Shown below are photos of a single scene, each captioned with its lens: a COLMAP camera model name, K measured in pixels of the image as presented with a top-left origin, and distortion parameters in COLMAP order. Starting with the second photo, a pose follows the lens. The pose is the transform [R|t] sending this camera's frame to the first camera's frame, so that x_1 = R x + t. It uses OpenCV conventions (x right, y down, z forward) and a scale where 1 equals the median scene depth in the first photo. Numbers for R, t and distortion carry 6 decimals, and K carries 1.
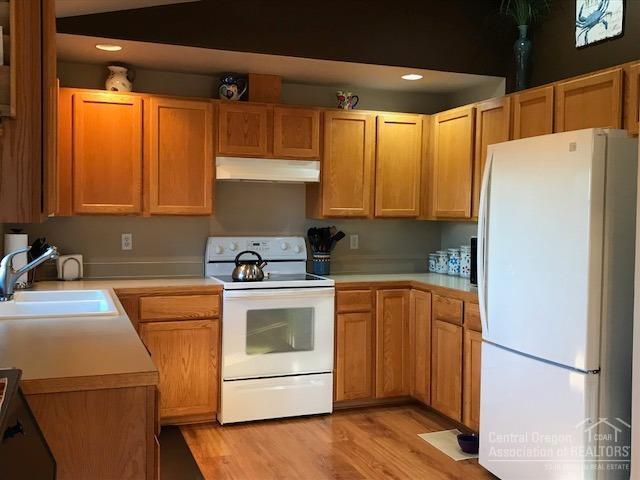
lens RADIAL K [[671.7, 0, 320.0], [0, 671.7, 240.0], [0, 0, 1]] dist [0.239082, -0.511040]
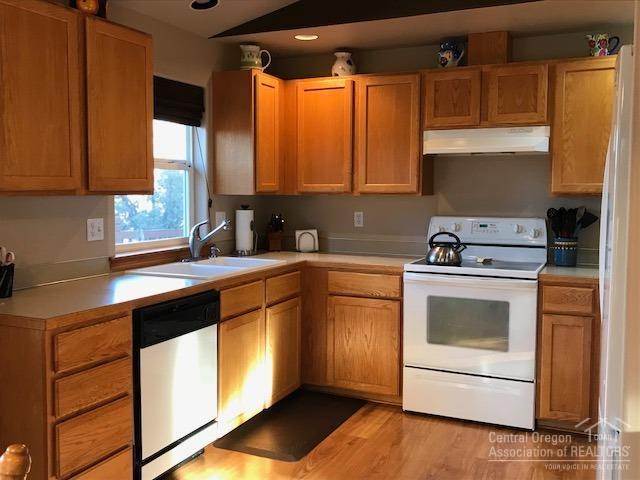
lens RADIAL K [[671.7, 0, 320.0], [0, 671.7, 240.0], [0, 0, 1]] dist [0.239082, -0.511040]
pose [[0.714915, 0.045188, -0.697750, 0.414664], [-0.026029, 0.998938, 0.038024, -0.003571], [0.698727, -0.009022, 0.715332, 0.222470]]
